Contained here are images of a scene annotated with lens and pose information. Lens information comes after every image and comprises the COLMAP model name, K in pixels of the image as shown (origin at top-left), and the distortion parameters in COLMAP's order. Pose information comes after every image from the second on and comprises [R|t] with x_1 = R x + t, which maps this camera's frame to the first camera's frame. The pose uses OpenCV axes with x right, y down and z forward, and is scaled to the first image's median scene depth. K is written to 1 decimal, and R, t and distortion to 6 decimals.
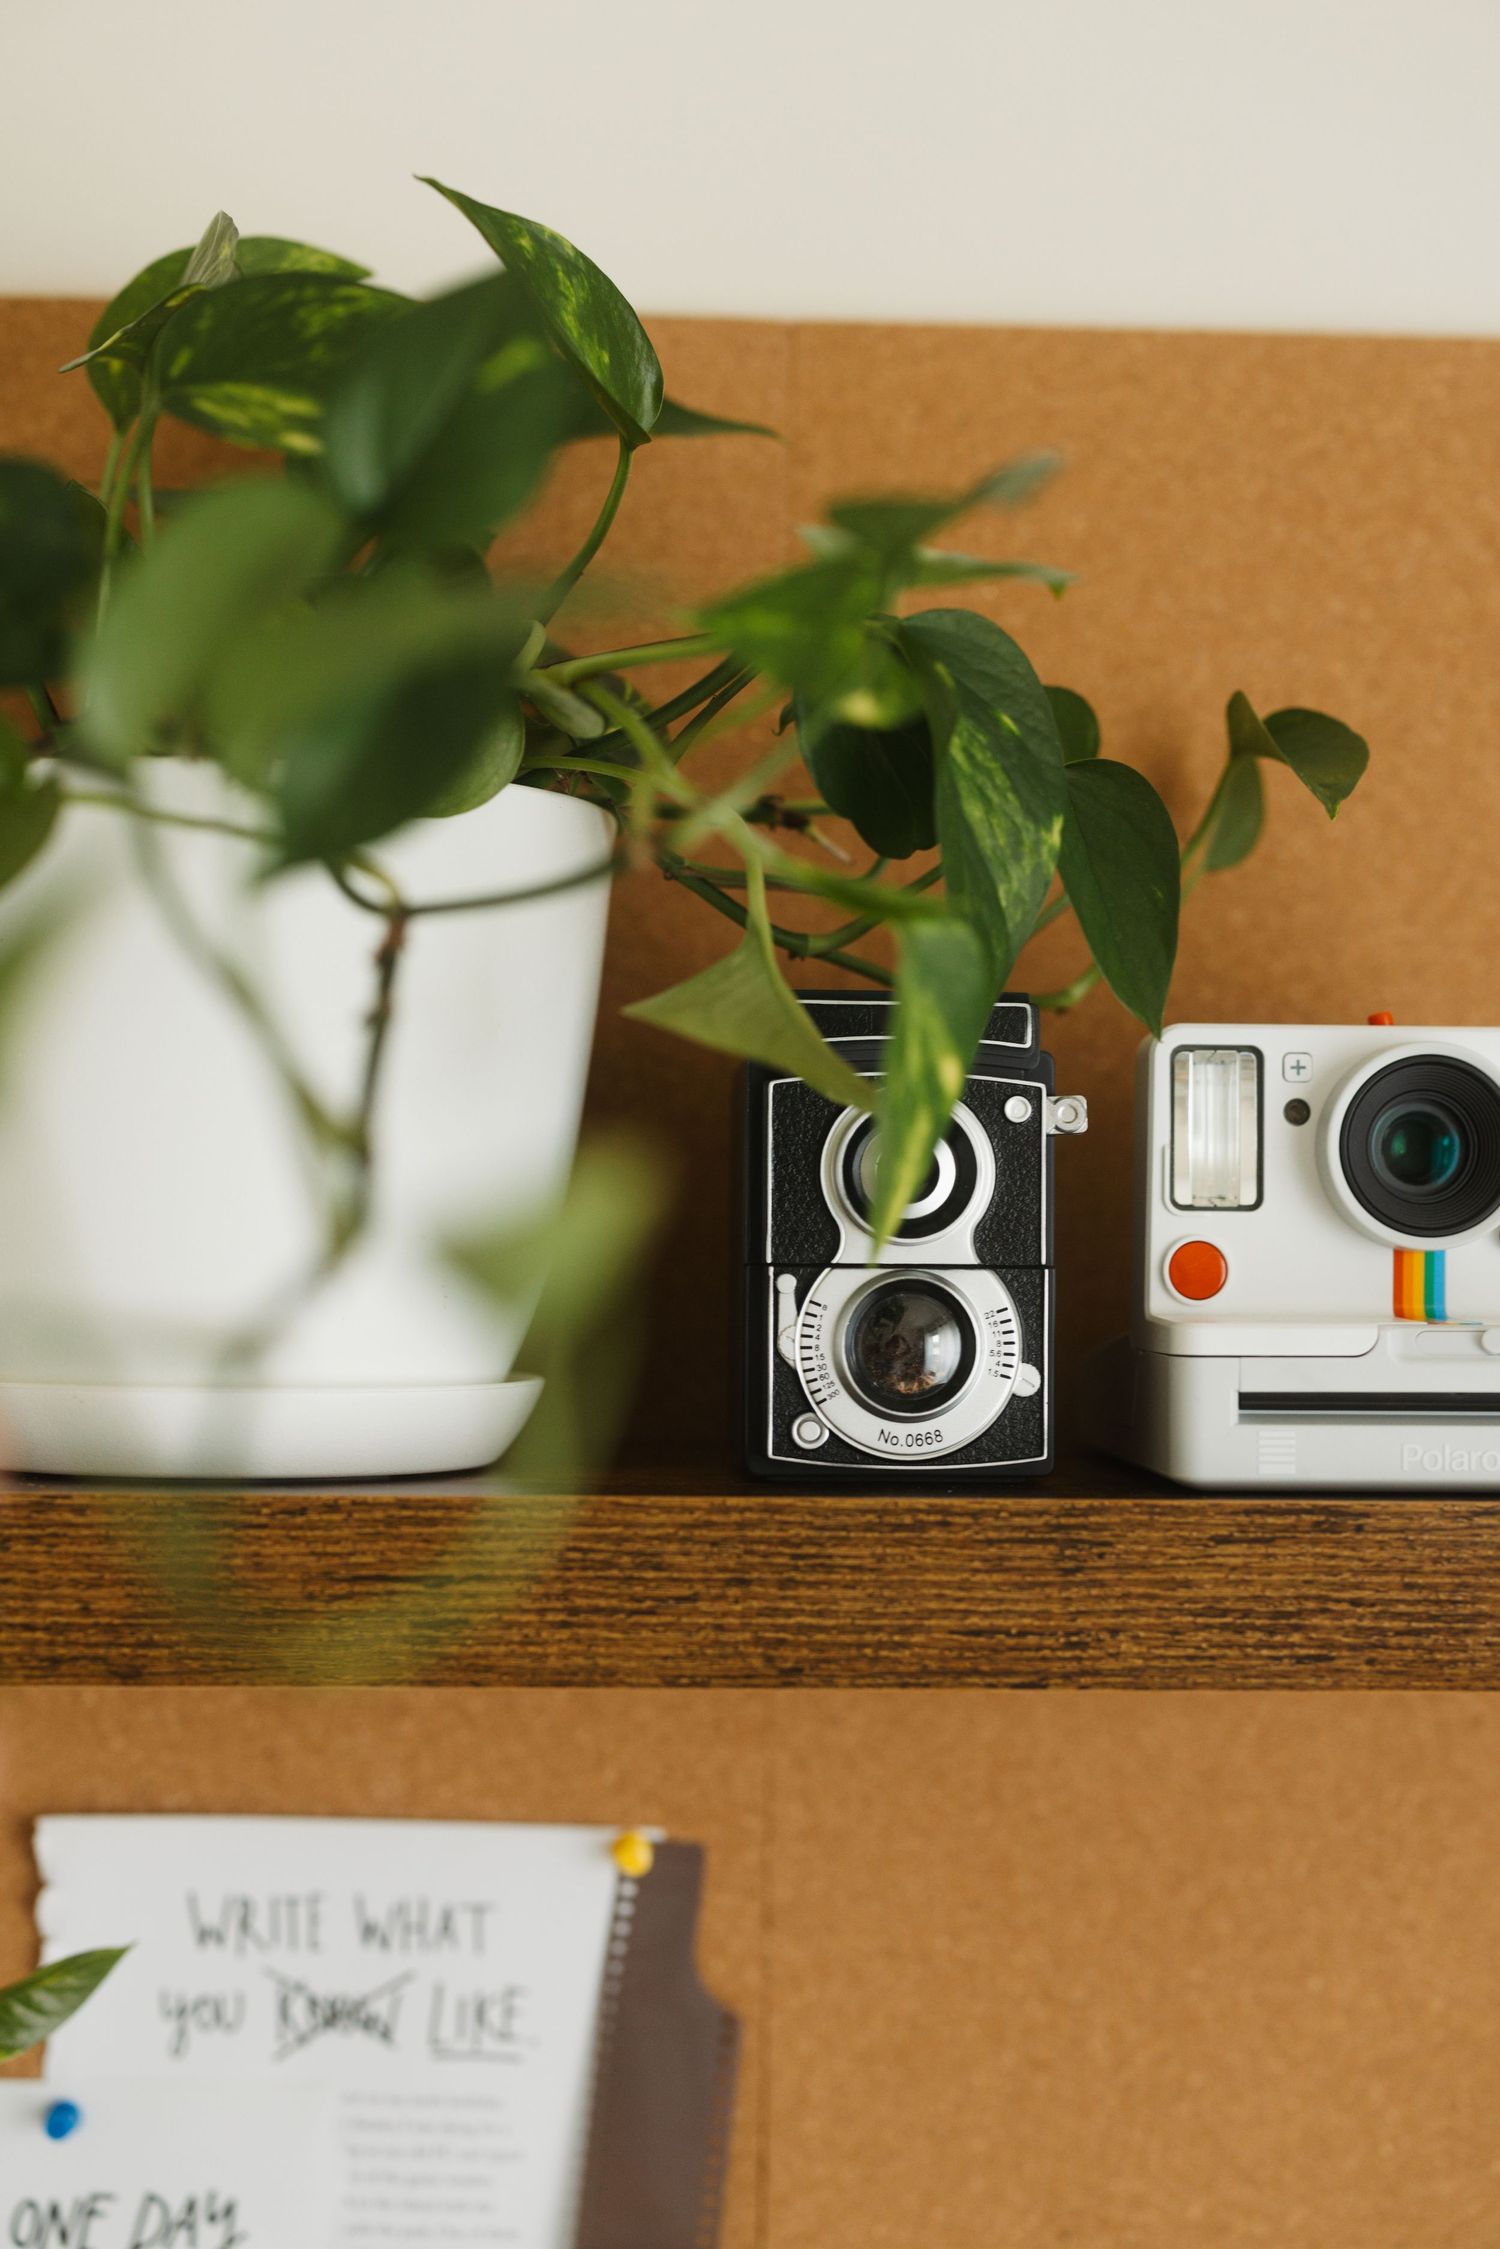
lens RADIAL K [[3352.6, 0, 752.0], [0, 3352.6, 1020.3], [0, 0, 1]] dist [-0.034592, 0.000000]
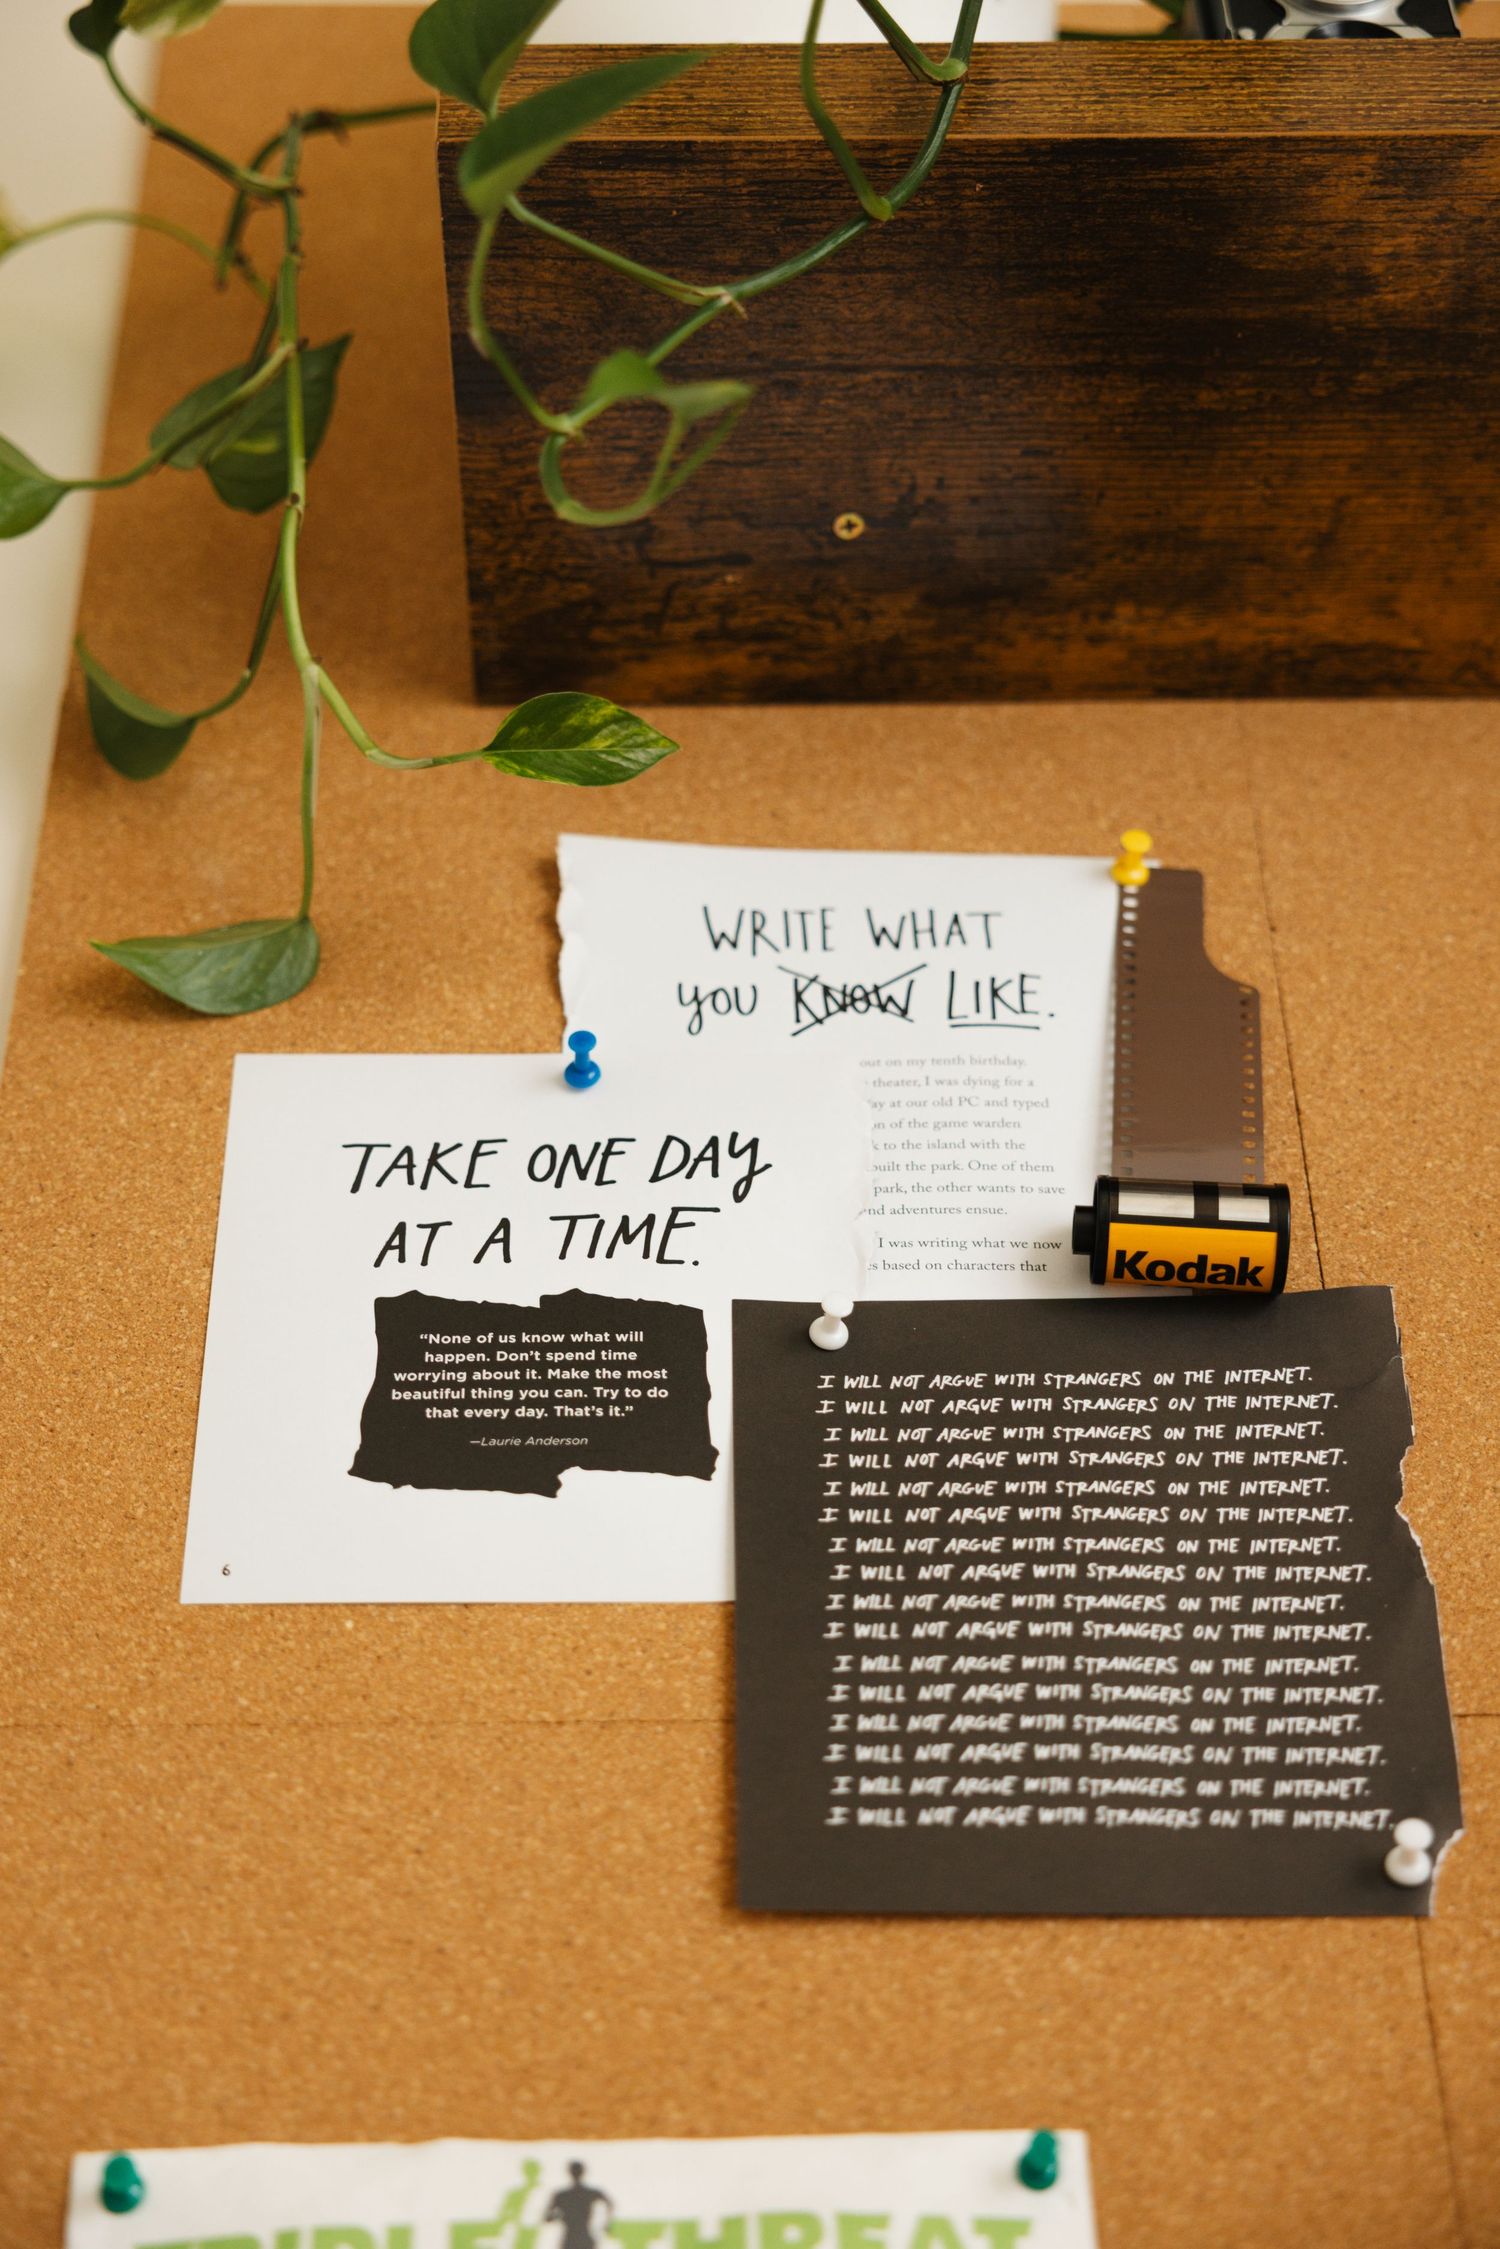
lens RADIAL K [[3564.0, 0, 756.1], [0, 3564.0, 1150.1], [0, 0, 1]] dist [0.026672, 0.000000]
pose [[0.998673, -0.050706, -0.008974, -0.145825], [0.035107, 0.797926, -0.601732, 0.974148], [0.037672, 0.600618, 0.798648, 0.175771]]
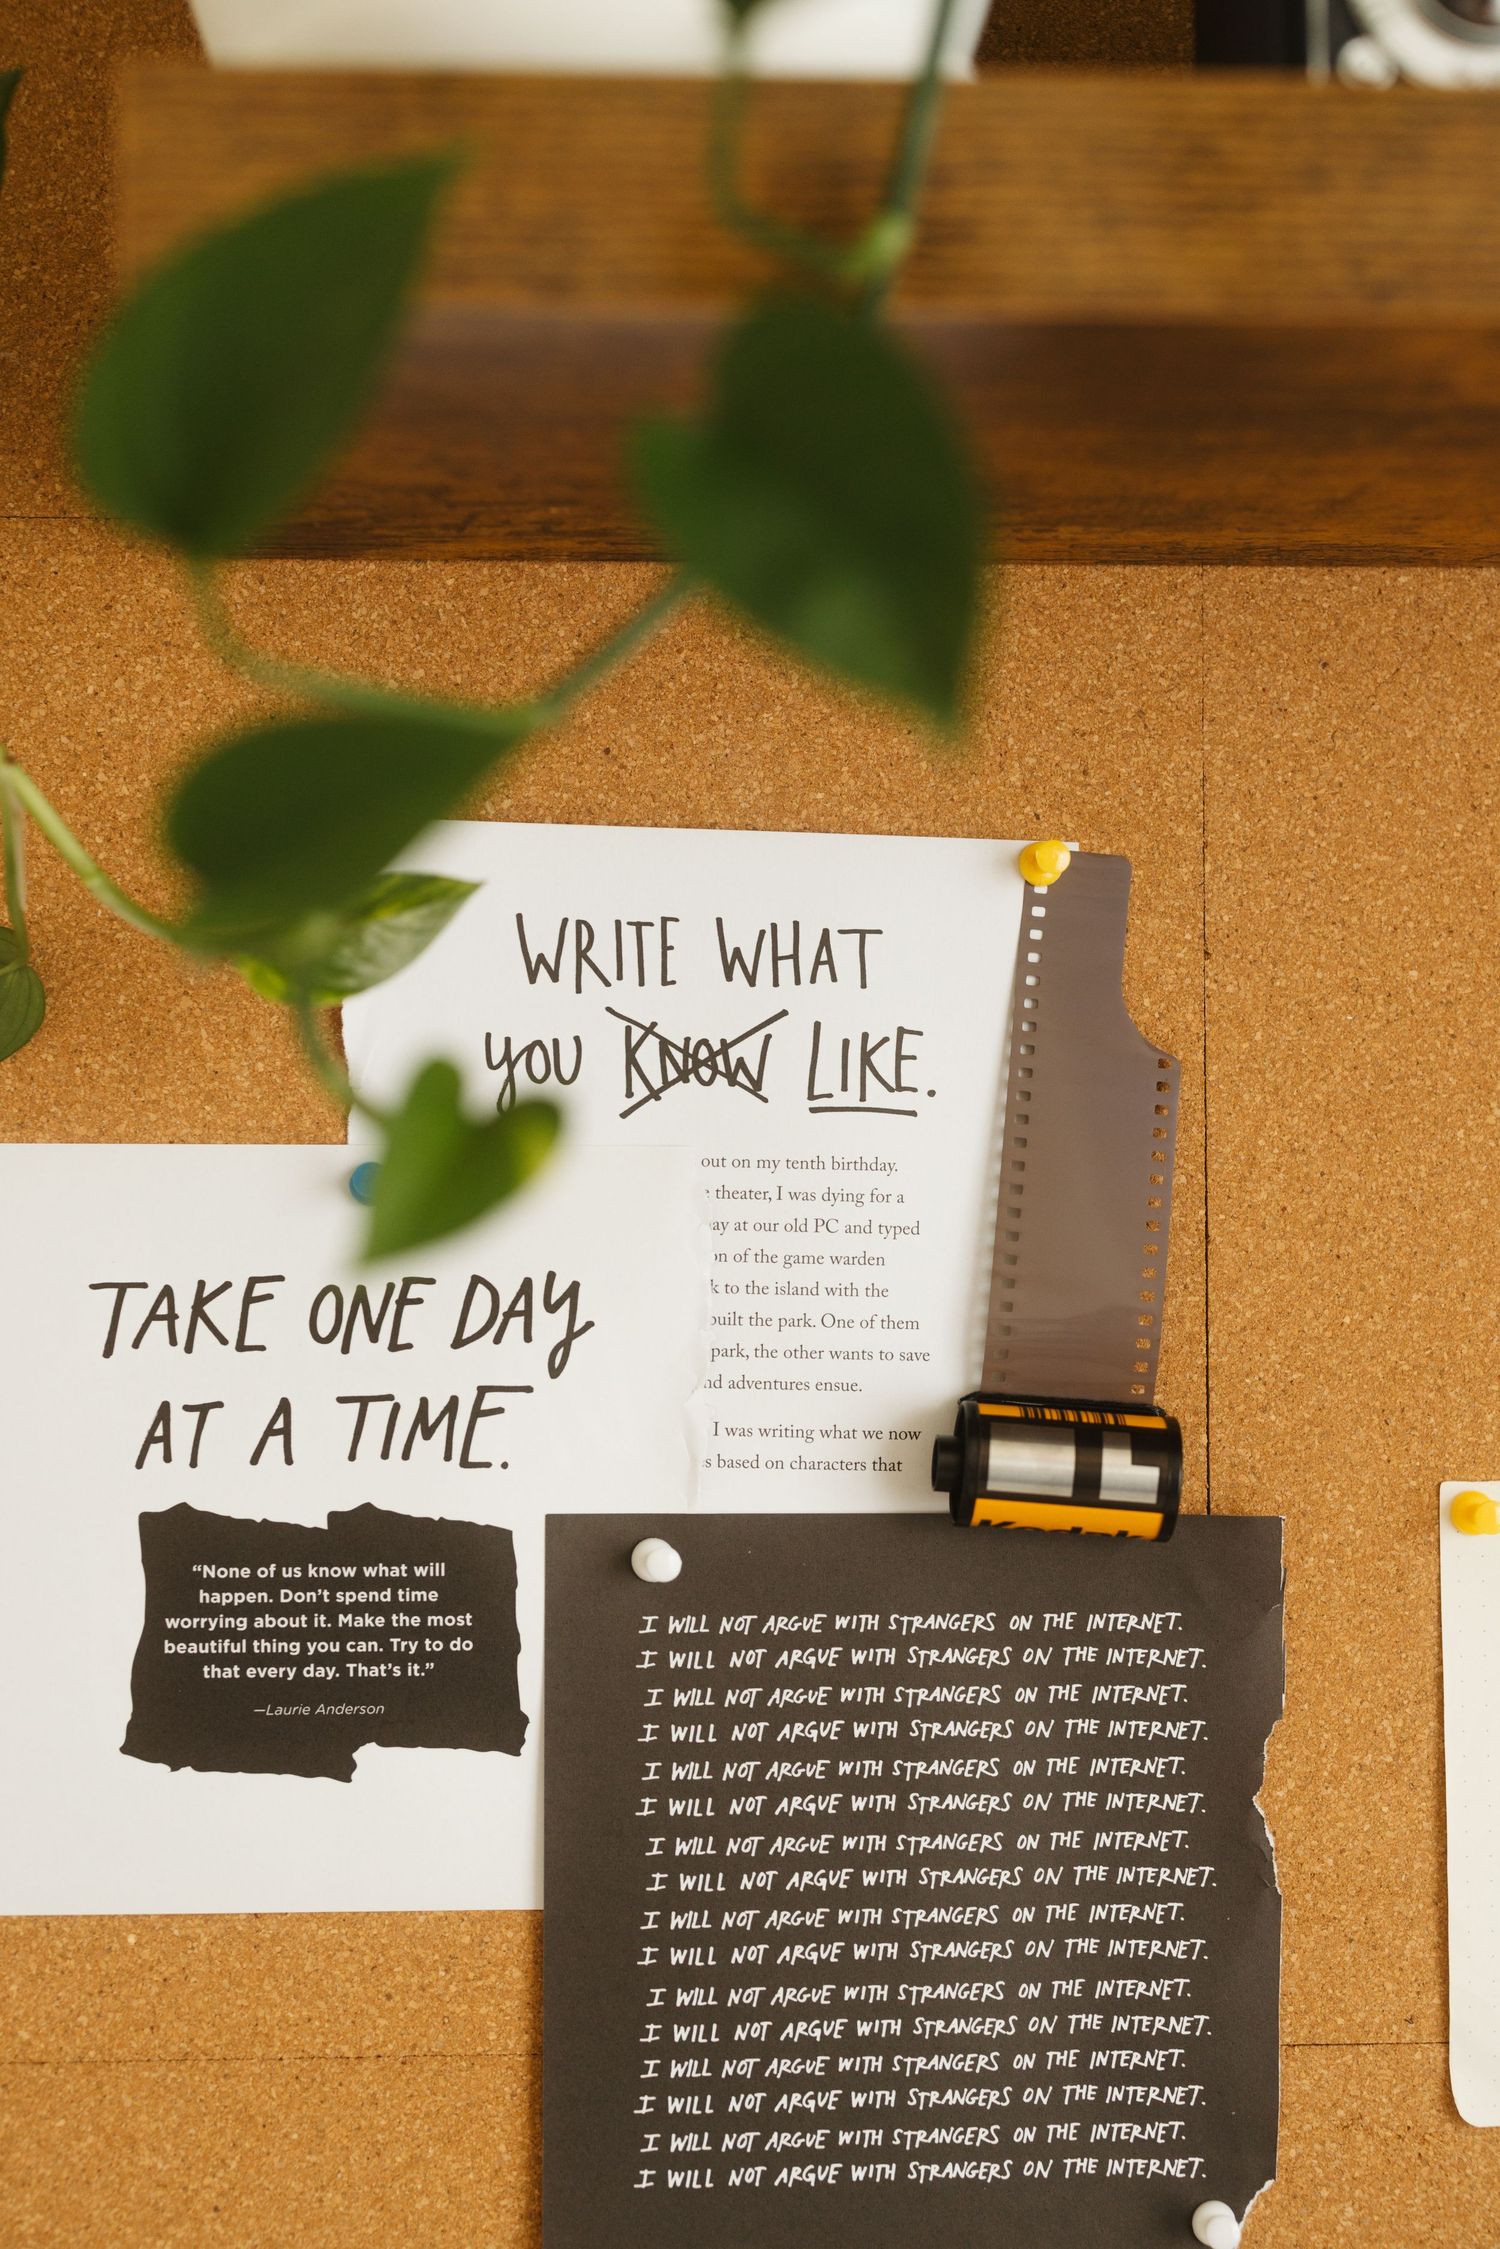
lens RADIAL K [[3352.6, 0, 729.8], [0, 3352.6, 1119.6], [0, 0, 1]] dist [-0.034592, 0.000000]
pose [[0.999715, -0.018934, 0.014563, -0.128198], [0.019074, 0.999773, -0.009541, 0.320374], [-0.014379, 0.009816, 0.999848, 0.165985]]
